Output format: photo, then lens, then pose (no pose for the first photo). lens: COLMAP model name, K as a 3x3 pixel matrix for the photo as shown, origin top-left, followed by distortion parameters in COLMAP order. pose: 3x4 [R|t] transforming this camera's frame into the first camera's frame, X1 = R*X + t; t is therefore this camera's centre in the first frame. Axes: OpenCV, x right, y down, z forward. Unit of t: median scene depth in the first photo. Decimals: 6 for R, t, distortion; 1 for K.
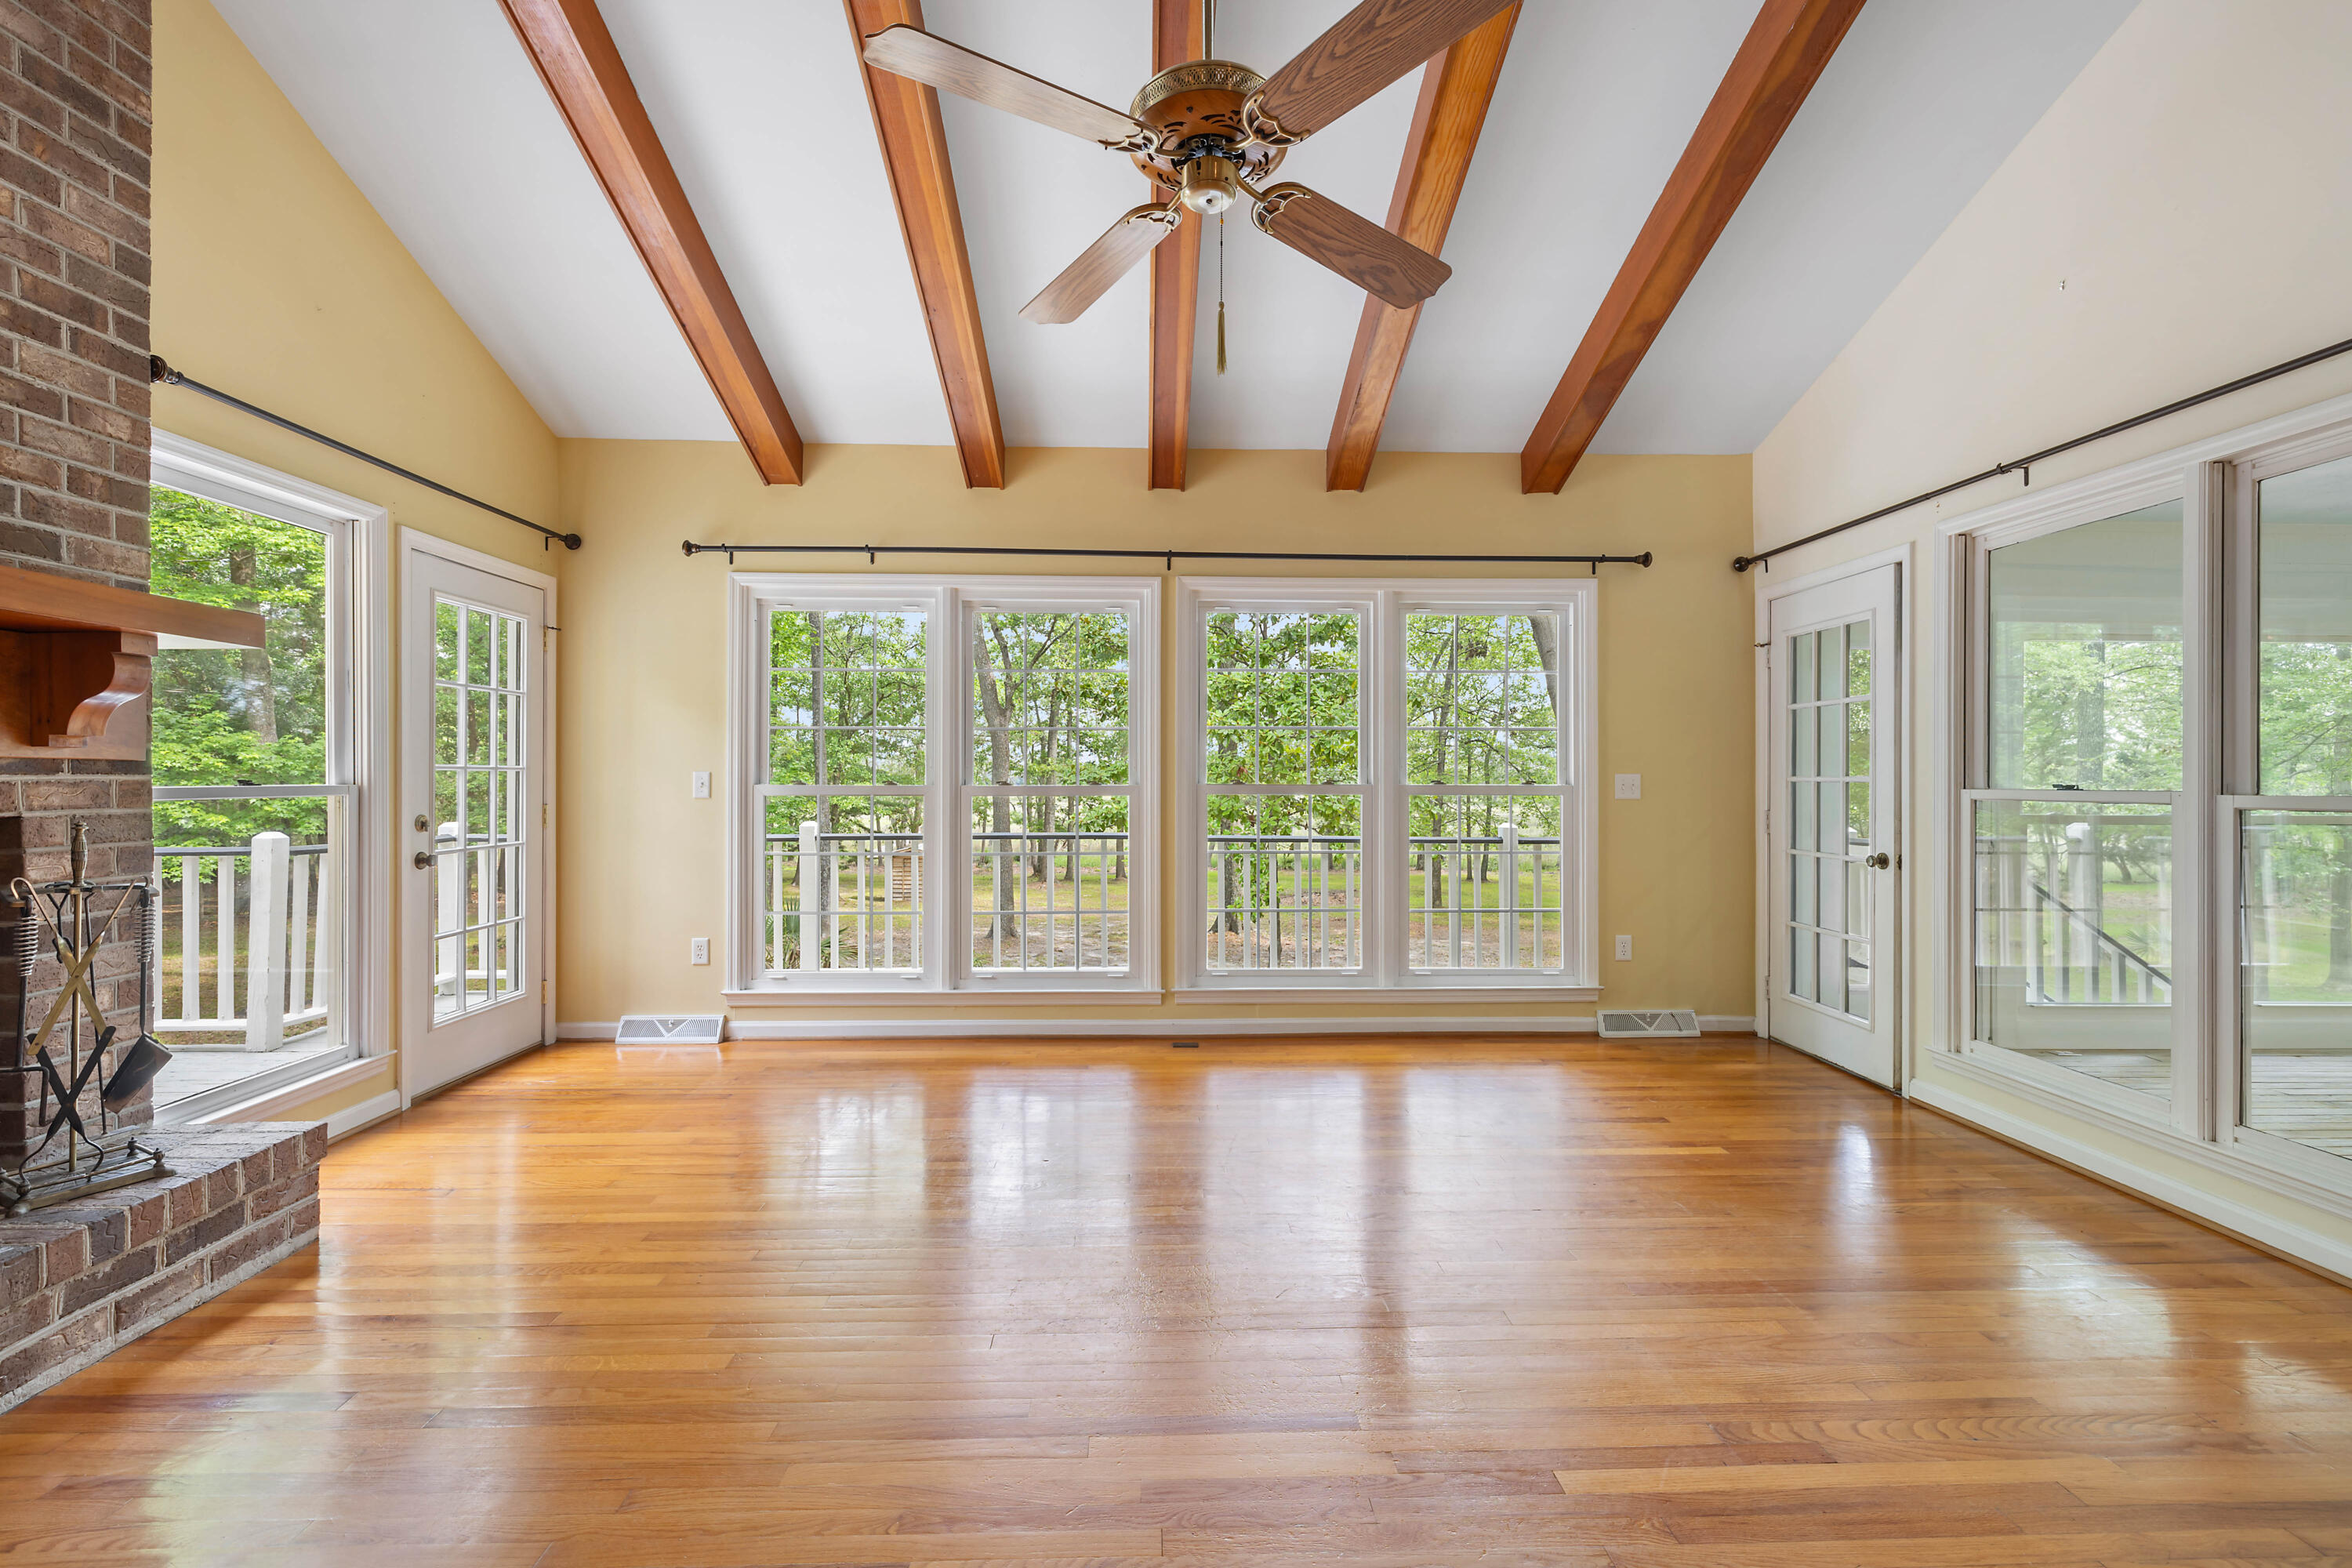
lens RADIAL K [[988.2, 0, 1176.0], [0, 988.2, 784.0], [0, 0, 1]] dist [-0.000624, -0.000107]
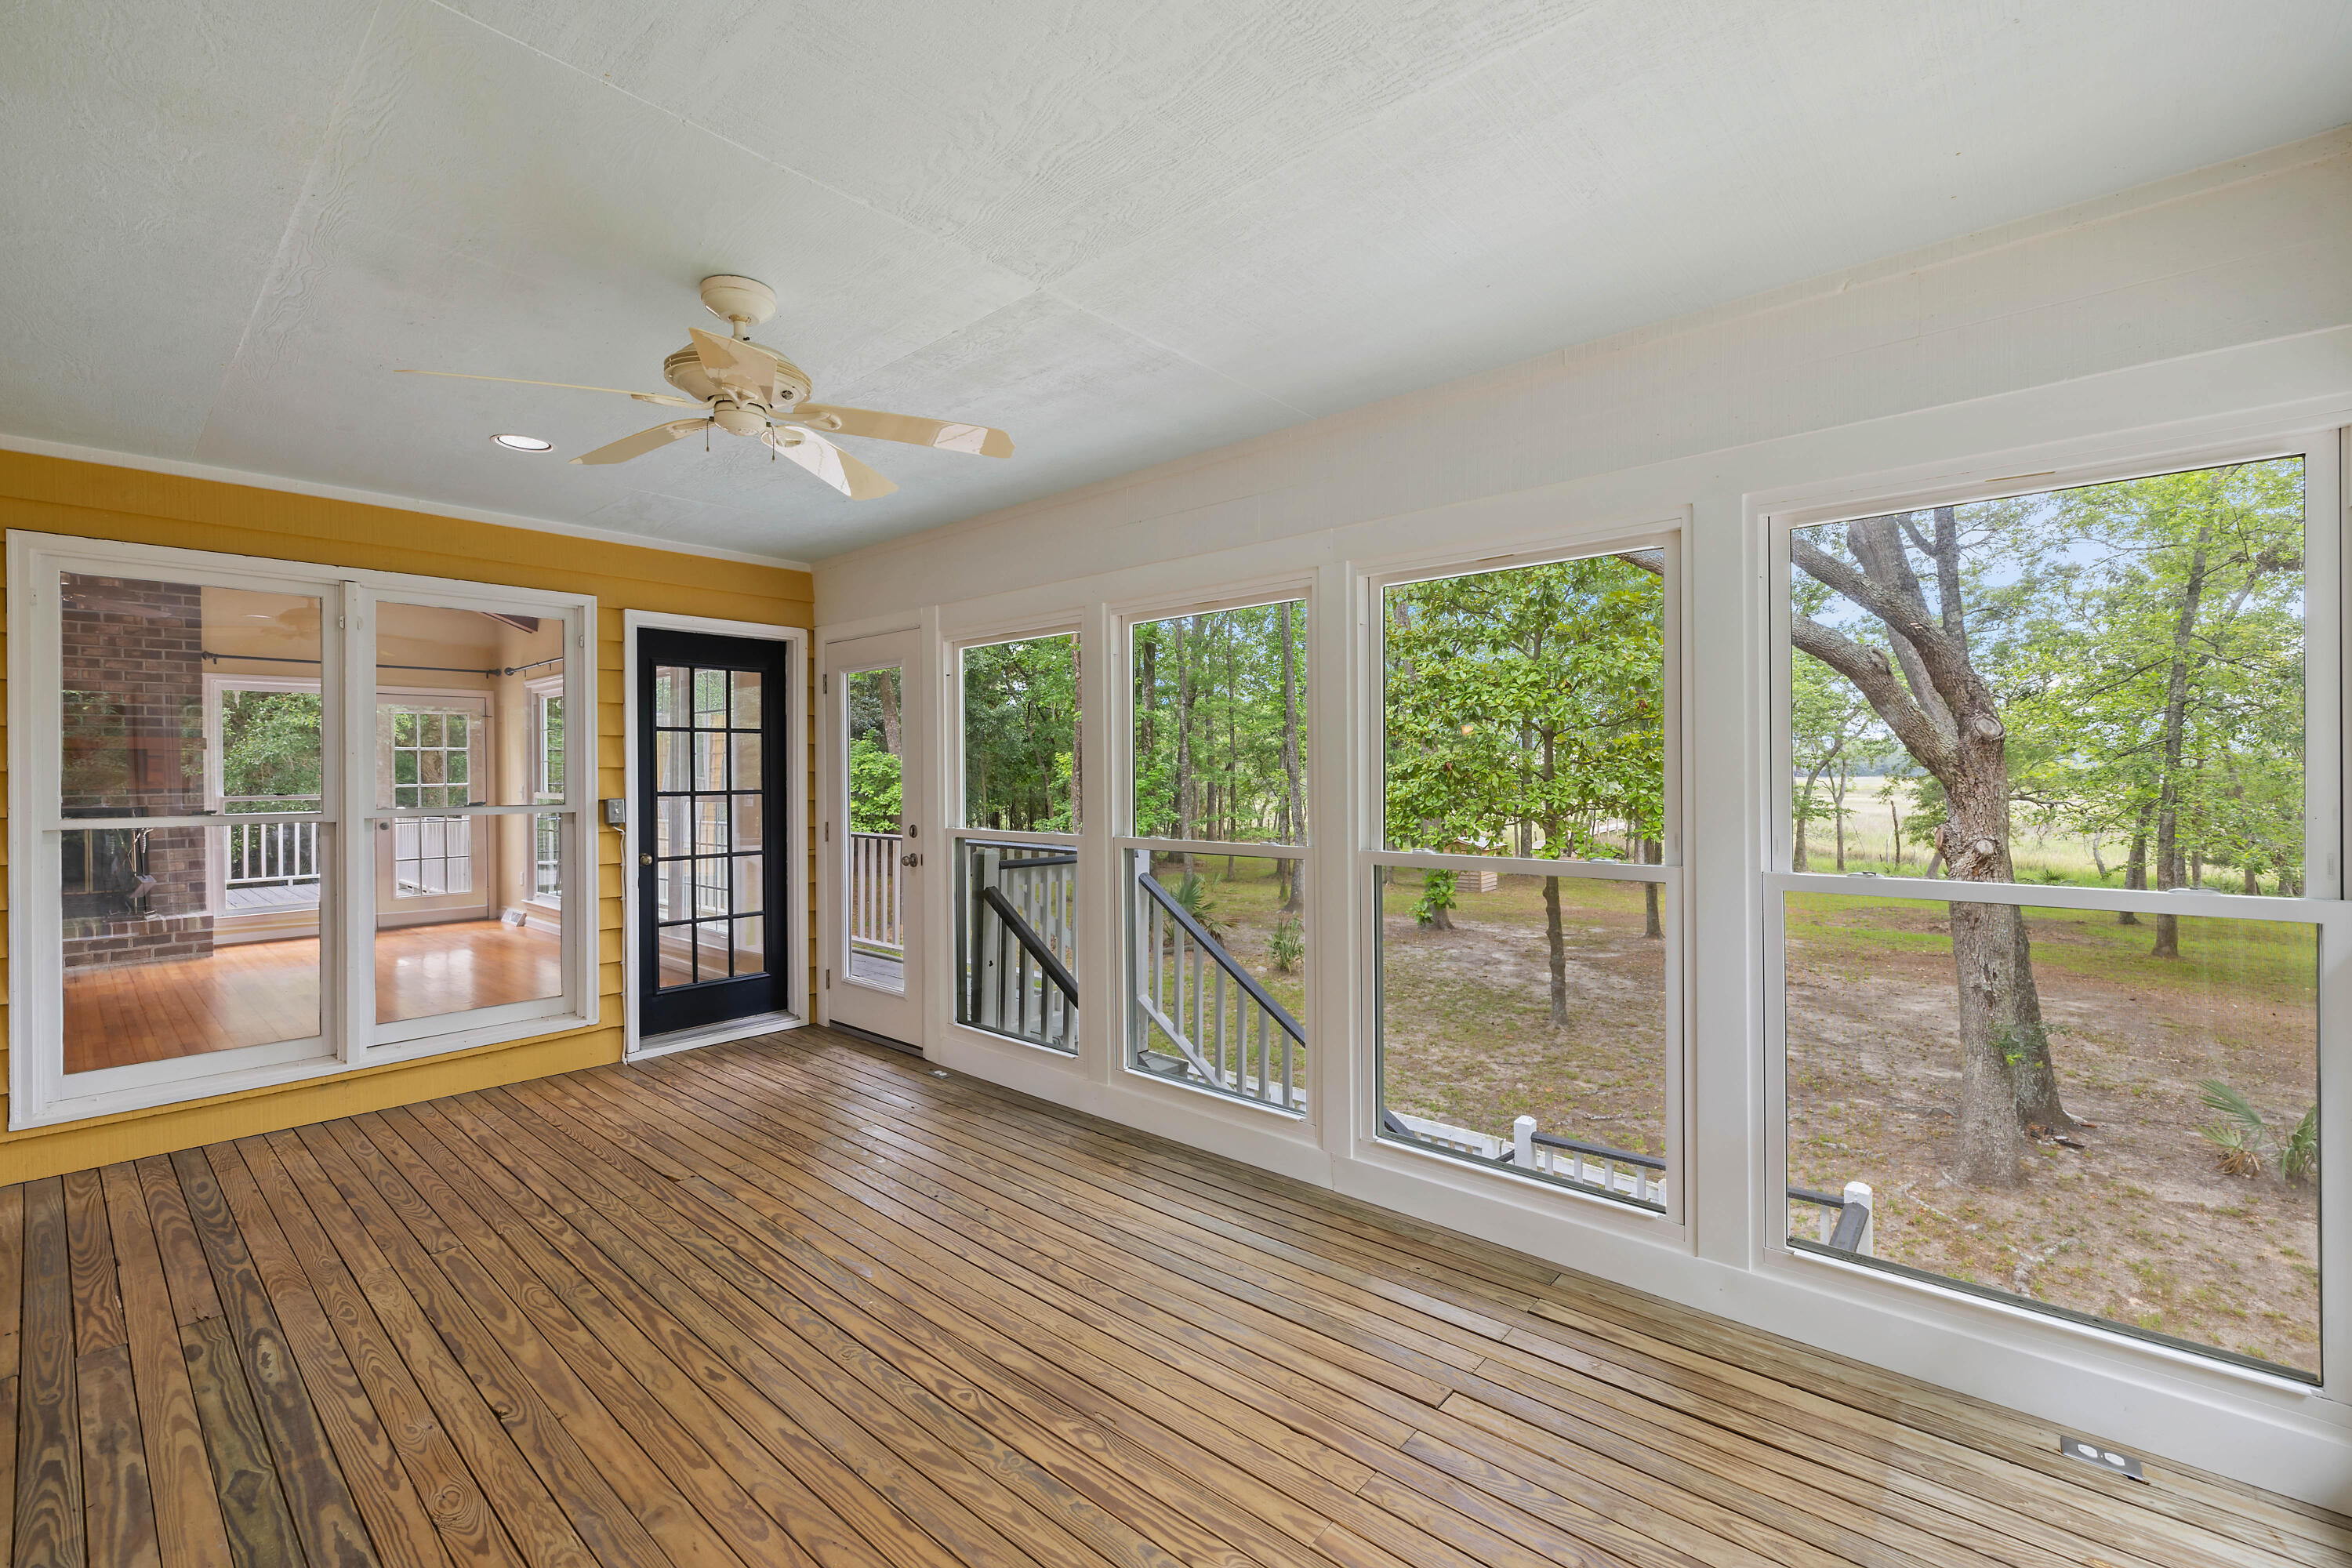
lens RADIAL K [[1006.1, 0, 1176.0], [0, 1006.1, 784.0], [0, 0, 1]] dist [0.000465, 0.000070]
pose [[0.724493, -0.013559, -0.689149, 3.154235], [0.010056, 0.999908, -0.009101, 0.022163], [0.689209, -0.000337, 0.724563, 0.817814]]
